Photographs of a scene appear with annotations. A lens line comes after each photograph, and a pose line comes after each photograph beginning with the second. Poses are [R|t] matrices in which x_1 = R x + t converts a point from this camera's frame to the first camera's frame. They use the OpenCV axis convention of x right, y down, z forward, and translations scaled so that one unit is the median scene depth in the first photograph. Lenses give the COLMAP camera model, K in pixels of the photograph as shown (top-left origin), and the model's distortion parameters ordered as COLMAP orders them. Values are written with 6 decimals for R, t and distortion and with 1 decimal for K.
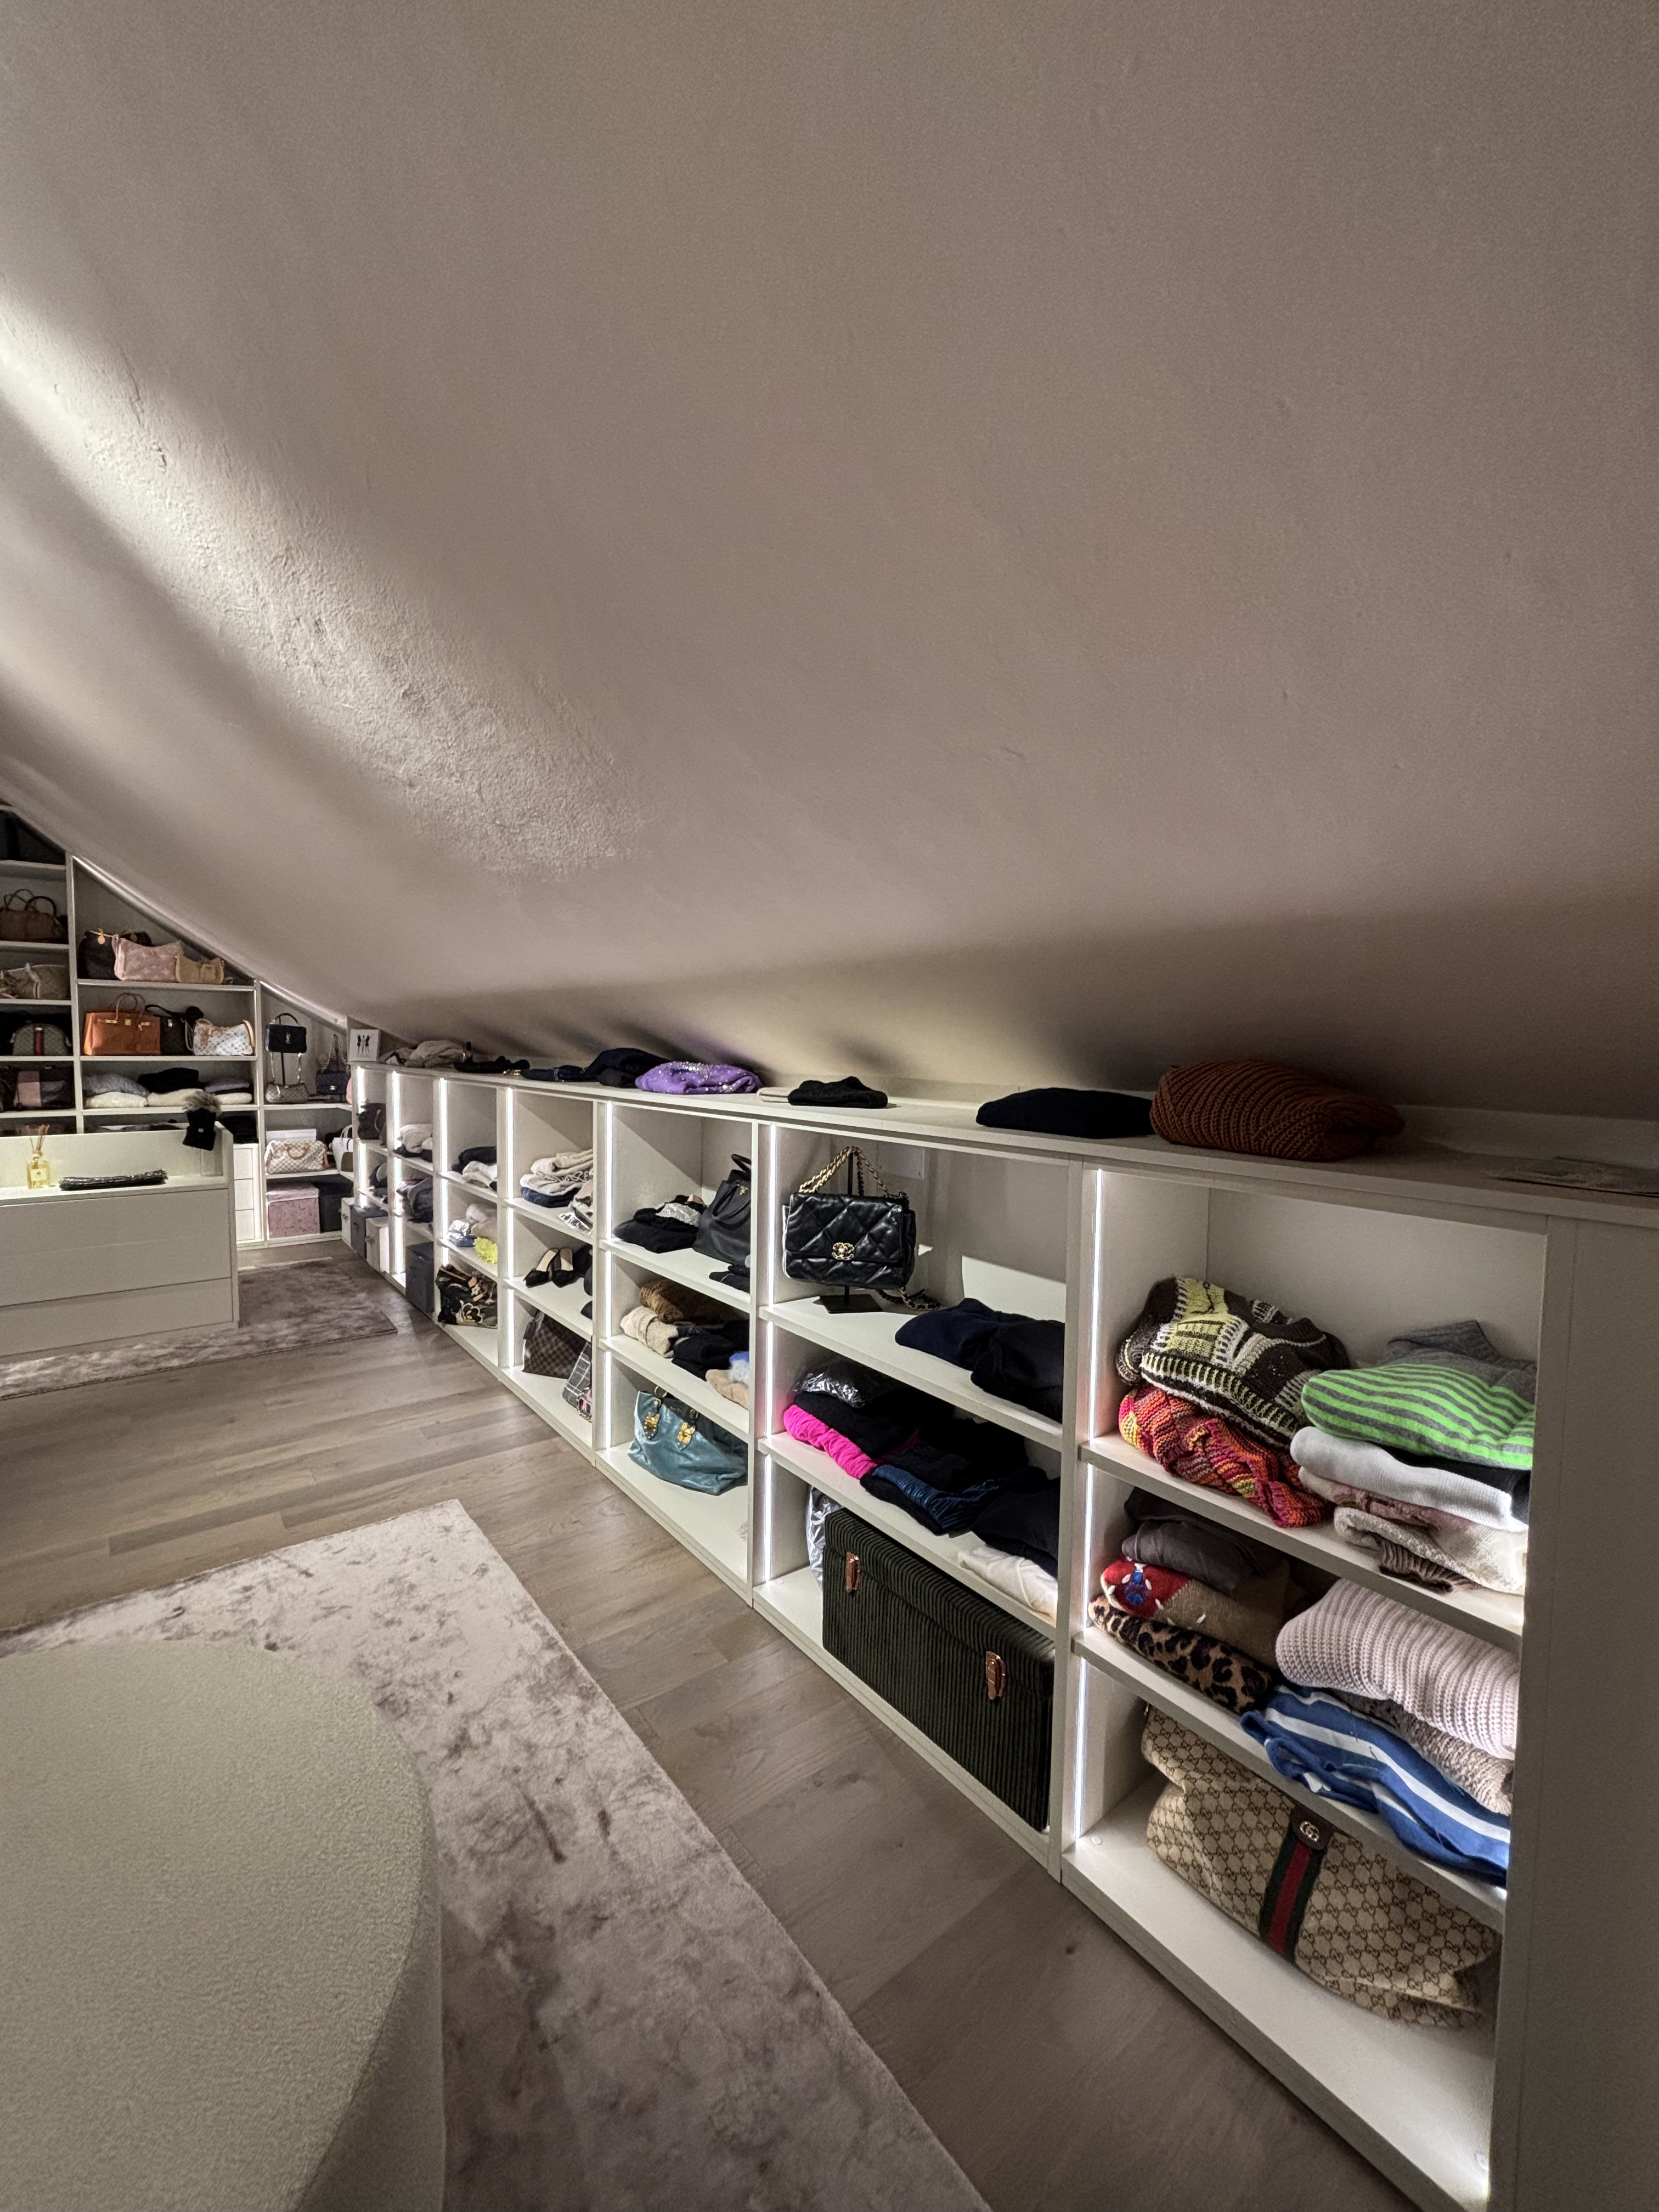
lens RADIAL K [[908.9, 0, 822.9], [0, 908.9, 1096.0], [0, 0, 1]] dist [0.005980, 0.000110]
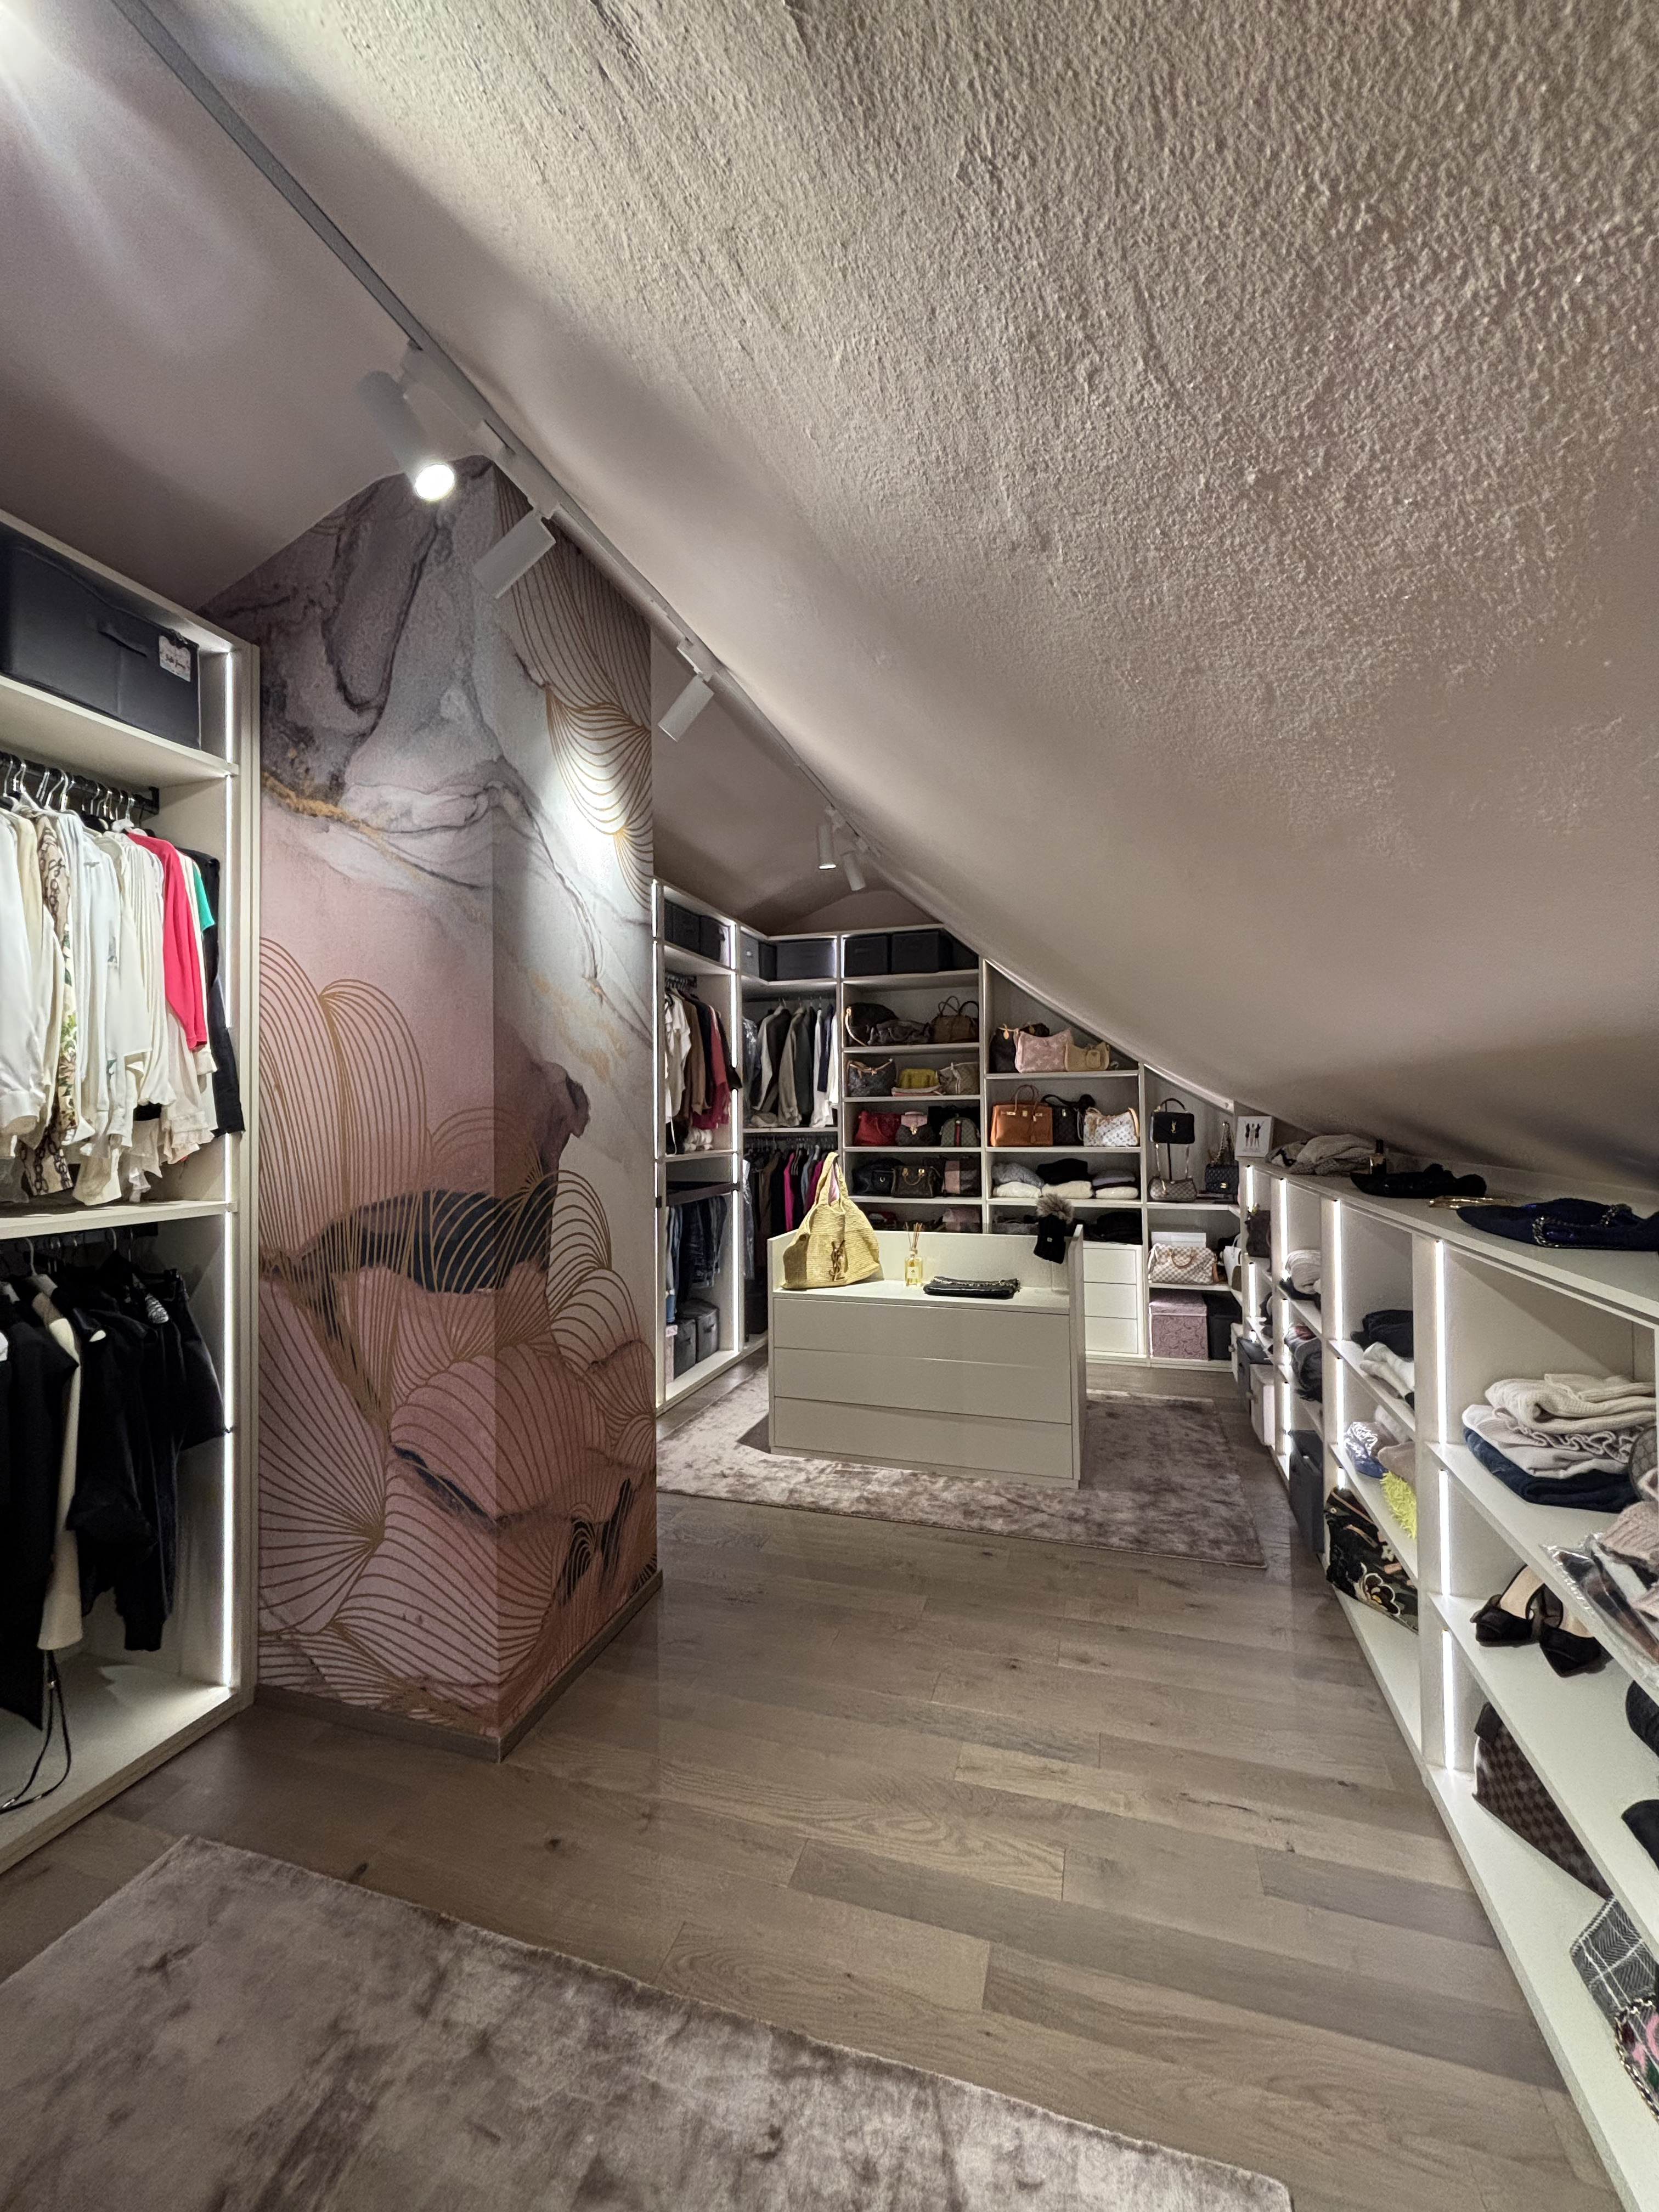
lens RADIAL K [[908.9, 0, 822.9], [0, 908.9, 1096.0], [0, 0, 1]] dist [0.005980, 0.000110]
pose [[0.569086, -0.036114, -0.821485, -0.071617], [-0.029265, 0.997513, -0.064126, -0.031980], [0.821757, 0.060534, 0.566614, 0.268509]]
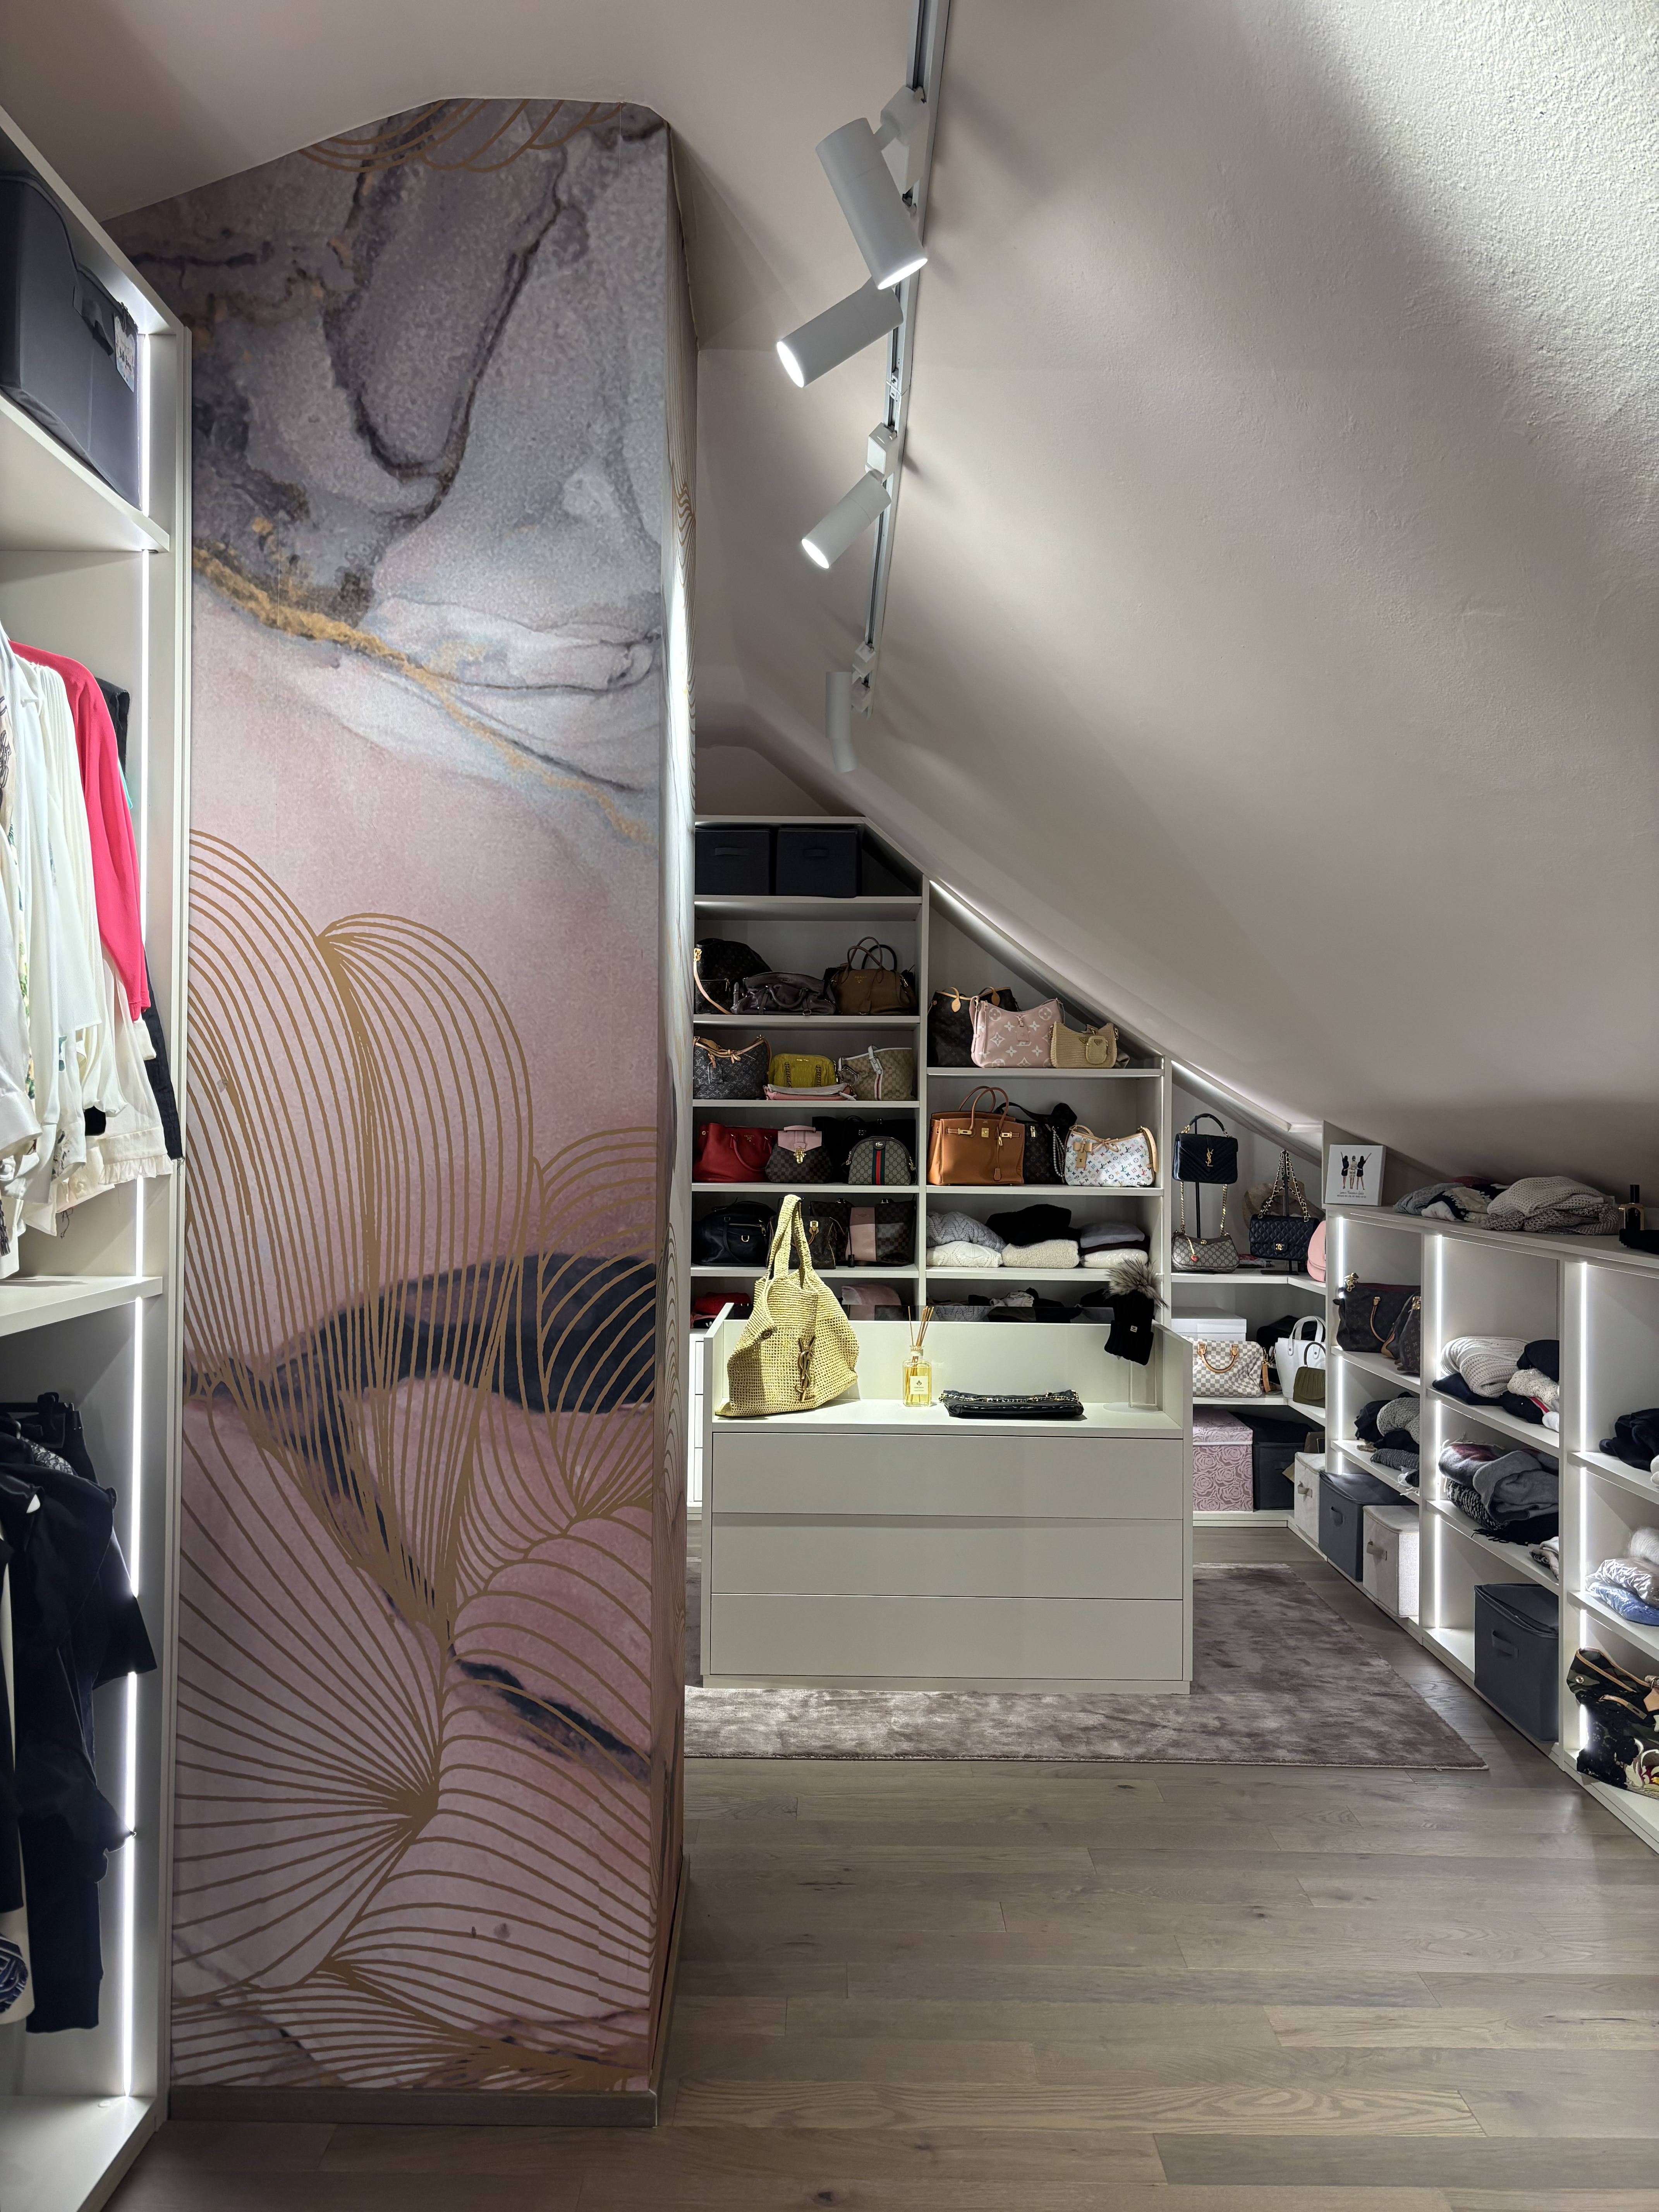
lens RADIAL K [[1674.1, 0, 829.5], [0, 1674.1, 1106.0], [0, 0, 1]] dist [0.083315, -0.085201]
pose [[0.788429, -0.010936, -0.615029, -0.145402], [-0.033955, 0.997544, -0.061266, -0.026594], [0.614188, 0.069187, 0.786121, 0.024261]]
